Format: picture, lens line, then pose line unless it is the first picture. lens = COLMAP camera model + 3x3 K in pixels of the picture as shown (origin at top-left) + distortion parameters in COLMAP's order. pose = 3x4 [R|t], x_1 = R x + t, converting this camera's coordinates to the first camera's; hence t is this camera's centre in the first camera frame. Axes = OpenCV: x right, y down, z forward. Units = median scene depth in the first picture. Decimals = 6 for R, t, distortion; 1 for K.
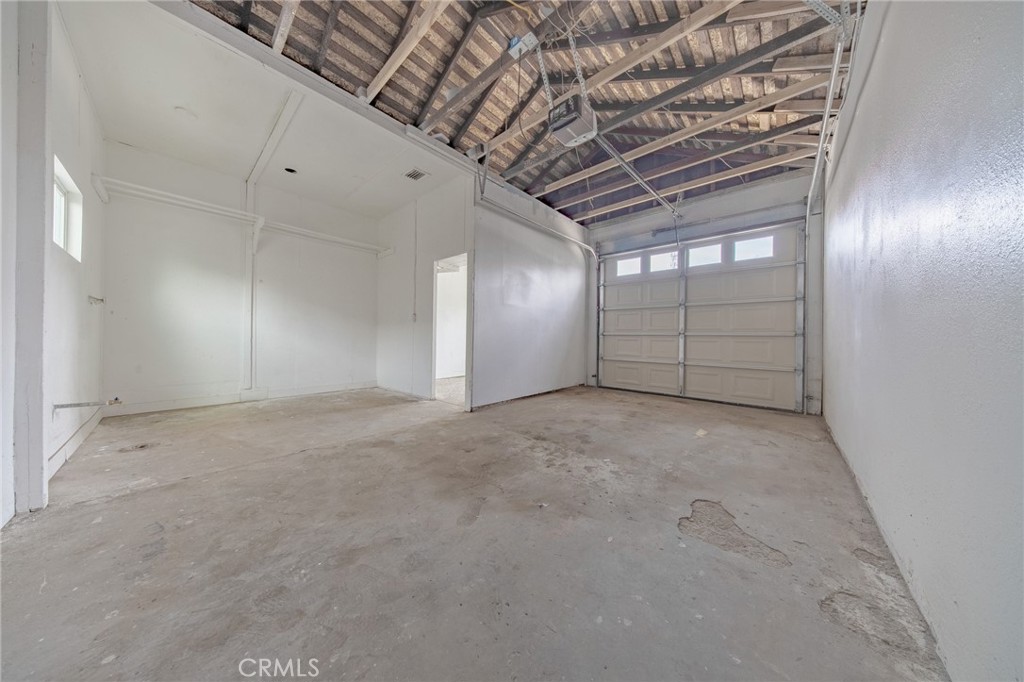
lens RADIAL K [[298.4, 0, 512.0], [0, 298.4, 341.0], [0, 0, 1]] dist [-0.001010, -0.000043]
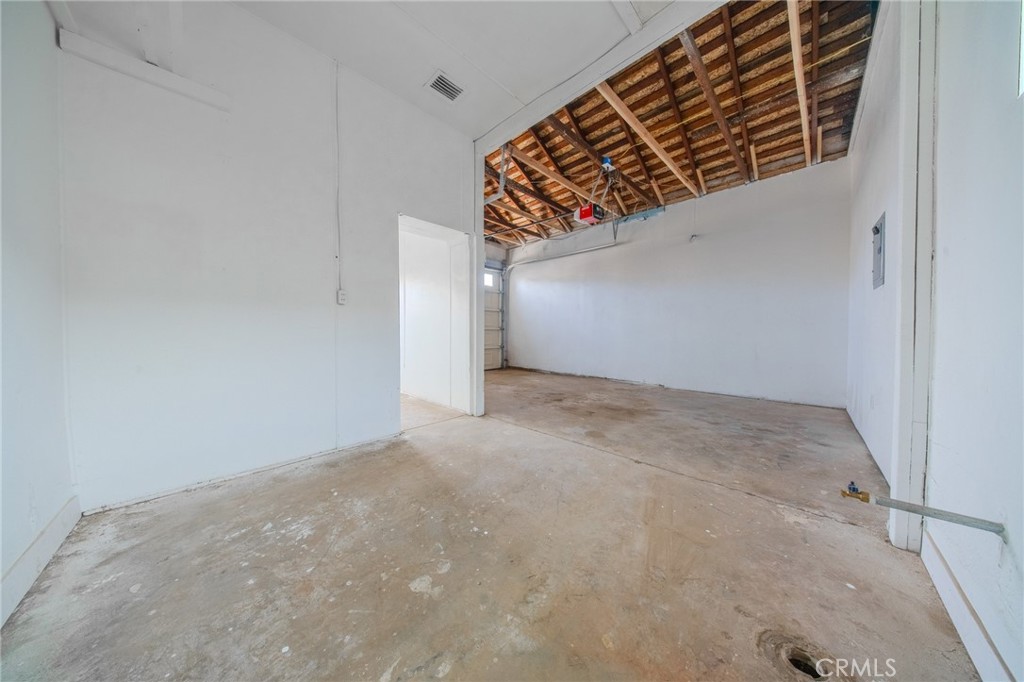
lens RADIAL K [[298.4, 0, 512.0], [0, 298.4, 341.0], [0, 0, 1]] dist [-0.001010, -0.000043]
pose [[0.058156, -0.038176, 0.997577, -1.846471], [0.015090, 0.999188, 0.037358, -0.037440], [-0.998193, 0.012881, 0.058685, 1.519811]]
